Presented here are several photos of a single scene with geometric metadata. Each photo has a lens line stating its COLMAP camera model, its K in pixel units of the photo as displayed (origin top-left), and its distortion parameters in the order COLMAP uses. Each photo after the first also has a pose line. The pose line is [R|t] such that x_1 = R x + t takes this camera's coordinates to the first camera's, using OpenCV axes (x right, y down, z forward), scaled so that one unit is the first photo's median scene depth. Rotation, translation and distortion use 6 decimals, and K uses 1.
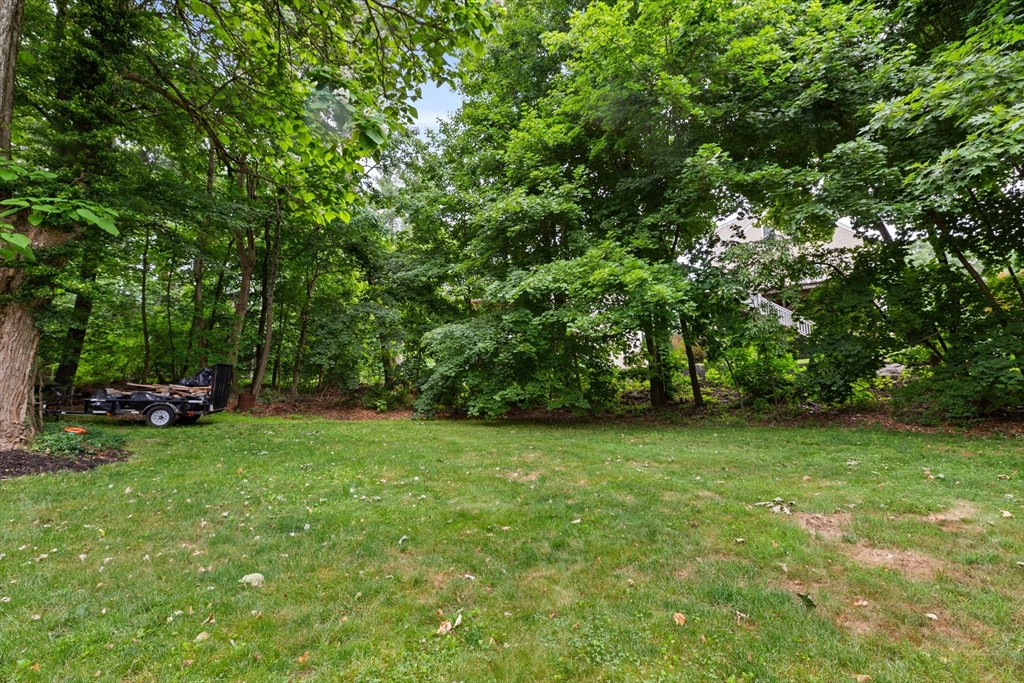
lens RADIAL K [[464.5, 0, 507.5], [0, 464.5, 340.1], [0, 0, 1]] dist [0.008730, -0.002807]
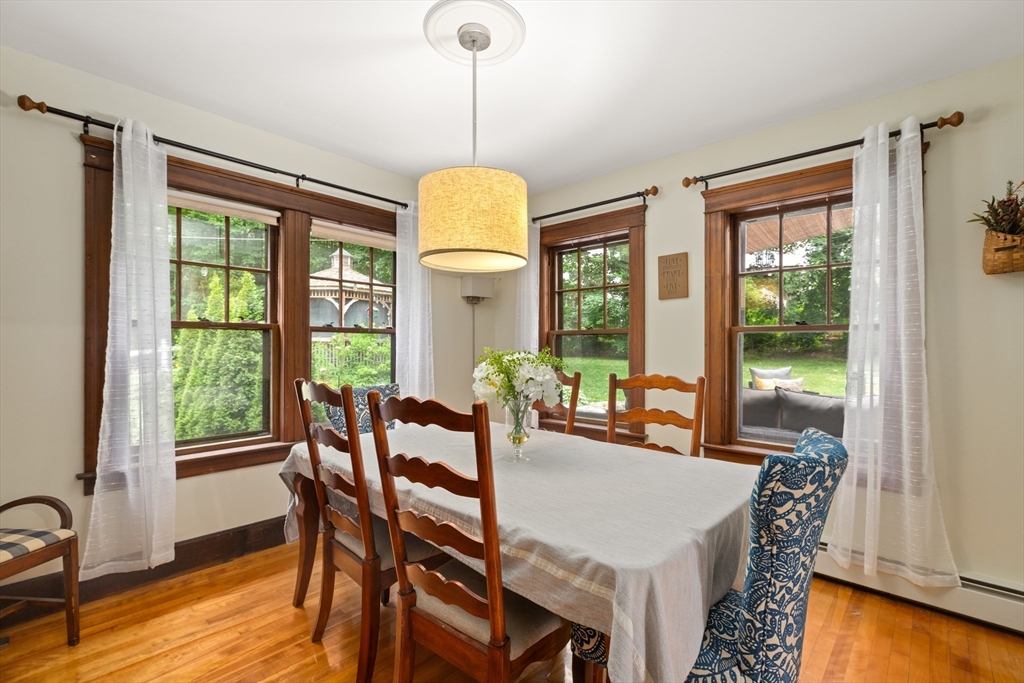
lens RADIAL K [[464.5, 0, 516.1], [0, 464.5, 353.3], [0, 0, 1]] dist [0.008730, -0.002807]
pose [[0.983815, -0.000017, 0.179186, -0.784329], [-0.028057, 0.987651, 0.154139, -0.099176], [-0.176976, -0.156671, 0.971665, -0.641426]]
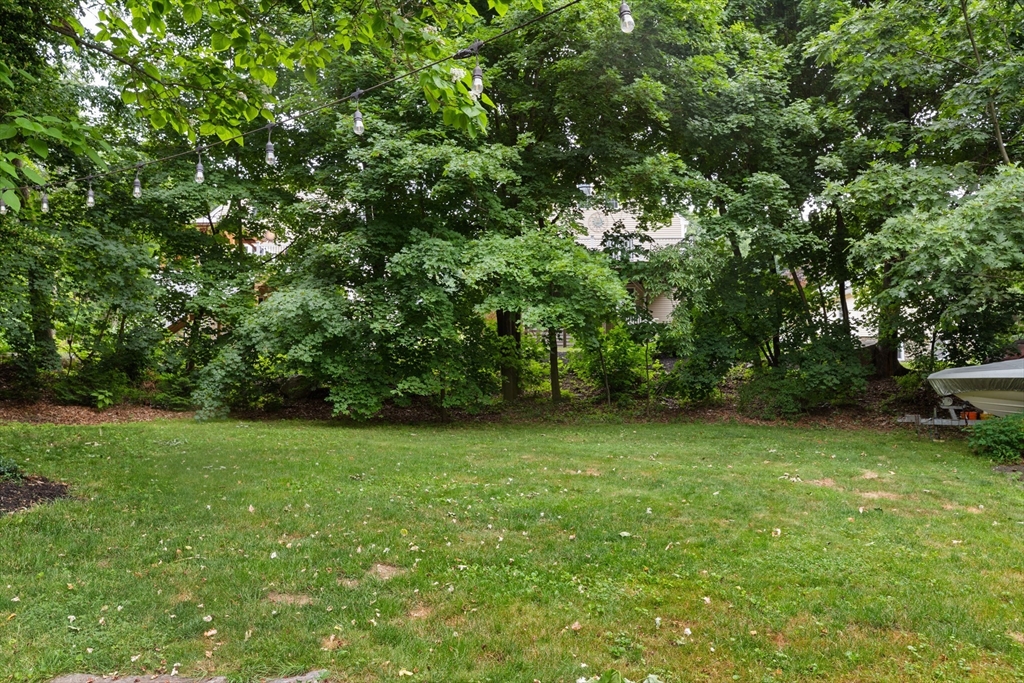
lens RADIAL K [[735.2, 0, 517.3], [0, 735.2, 333.9], [0, 0, 1]] dist [0.013630, -0.000168]
pose [[0.857230, 0.047428, 0.512744, -0.457529], [-0.077891, 0.996235, 0.038072, -0.038463], [-0.509008, -0.072575, 0.857697, -0.178179]]
